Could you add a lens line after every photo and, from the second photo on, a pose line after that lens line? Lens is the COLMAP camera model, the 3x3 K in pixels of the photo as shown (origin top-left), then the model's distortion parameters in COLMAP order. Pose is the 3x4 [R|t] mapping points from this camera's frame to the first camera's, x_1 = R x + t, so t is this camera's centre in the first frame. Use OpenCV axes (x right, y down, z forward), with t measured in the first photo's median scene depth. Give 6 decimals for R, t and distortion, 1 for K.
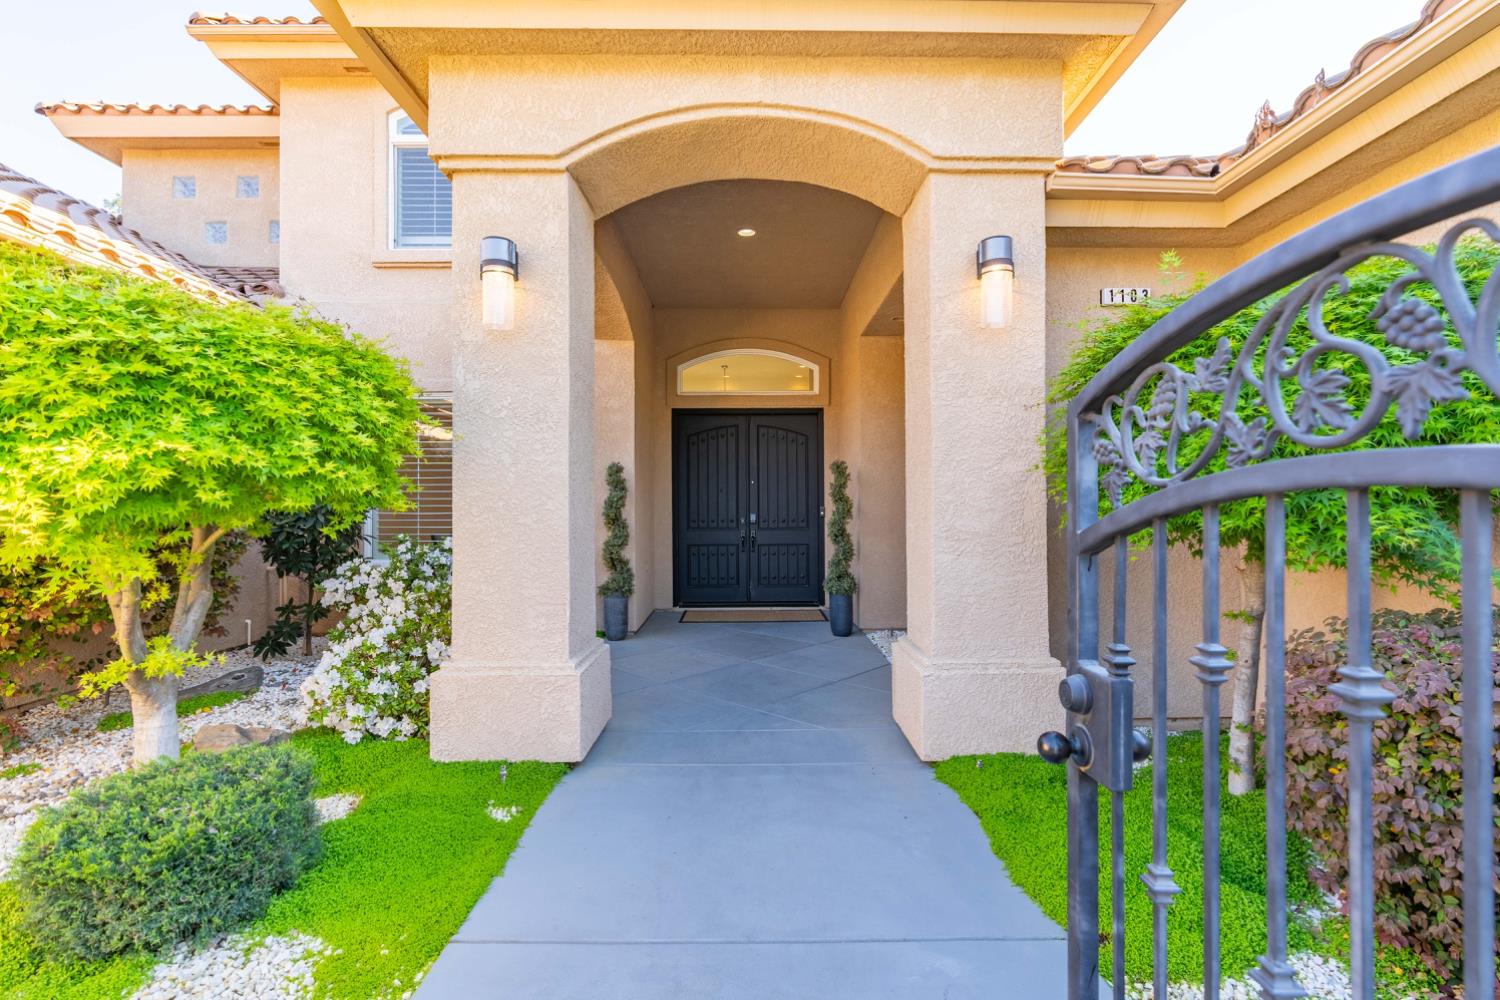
lens RADIAL K [[680.9, 0, 754.7], [0, 680.9, 501.4], [0, 0, 1]] dist [-0.006048, -0.000209]
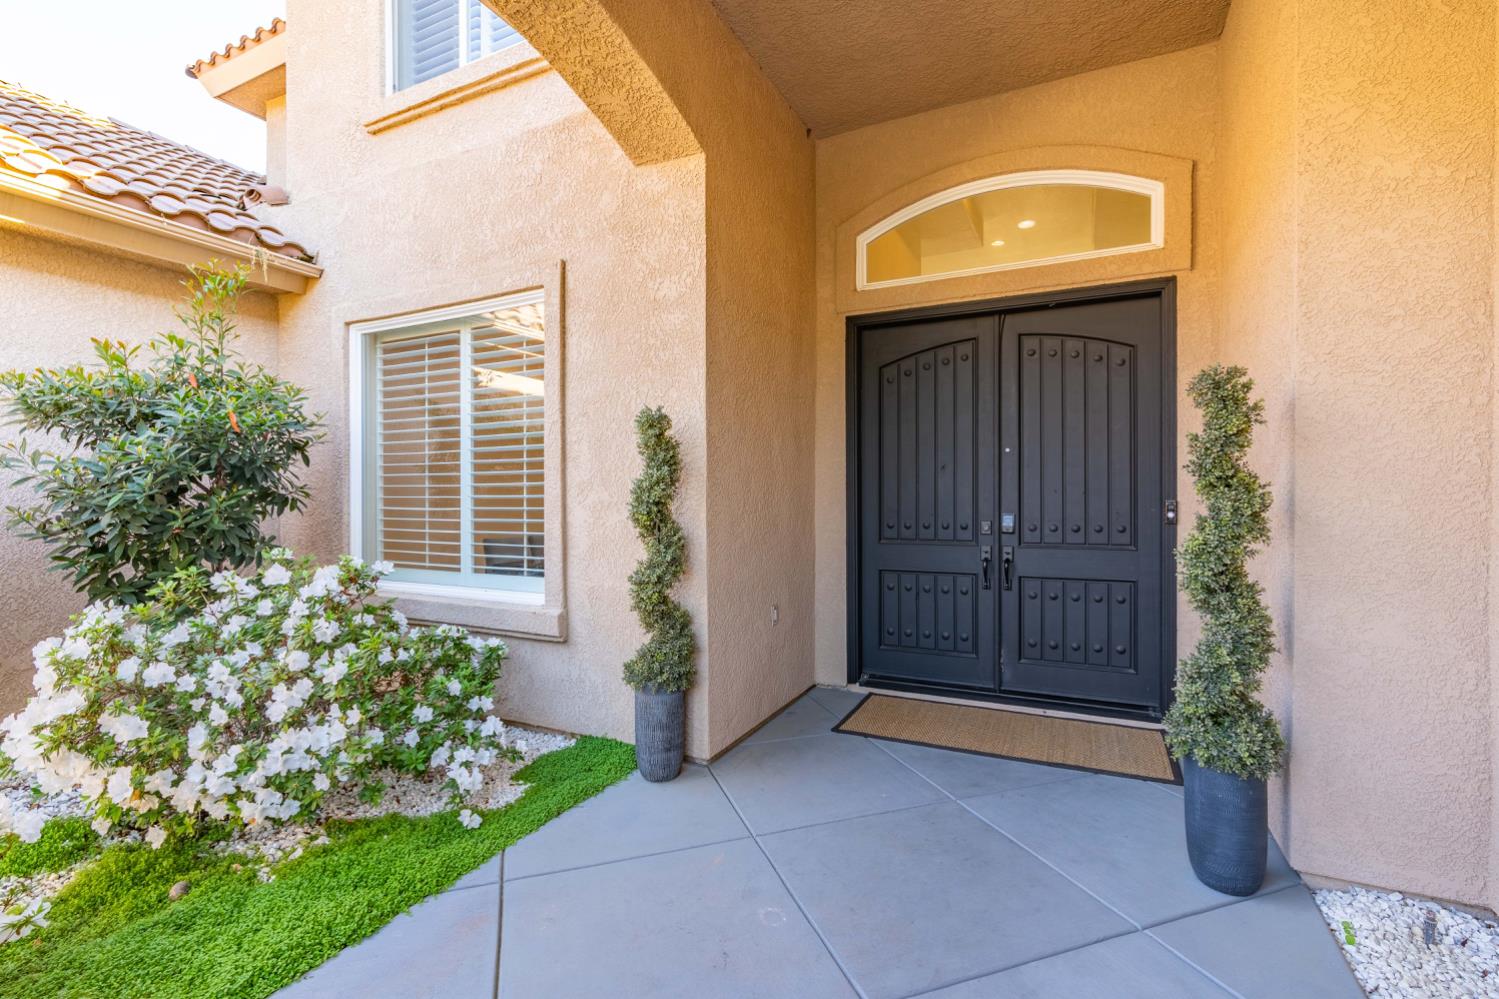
lens RADIAL K [[680.5, 0, 744.4], [0, 680.5, 493.7], [0, 0, 1]] dist [-0.006048, -0.000209]
pose [[0.886222, 0.004078, -0.463243, 0.069710], [-0.001678, 0.999983, 0.005592, 0.001545], [0.463258, -0.004178, 0.886214, 0.585202]]
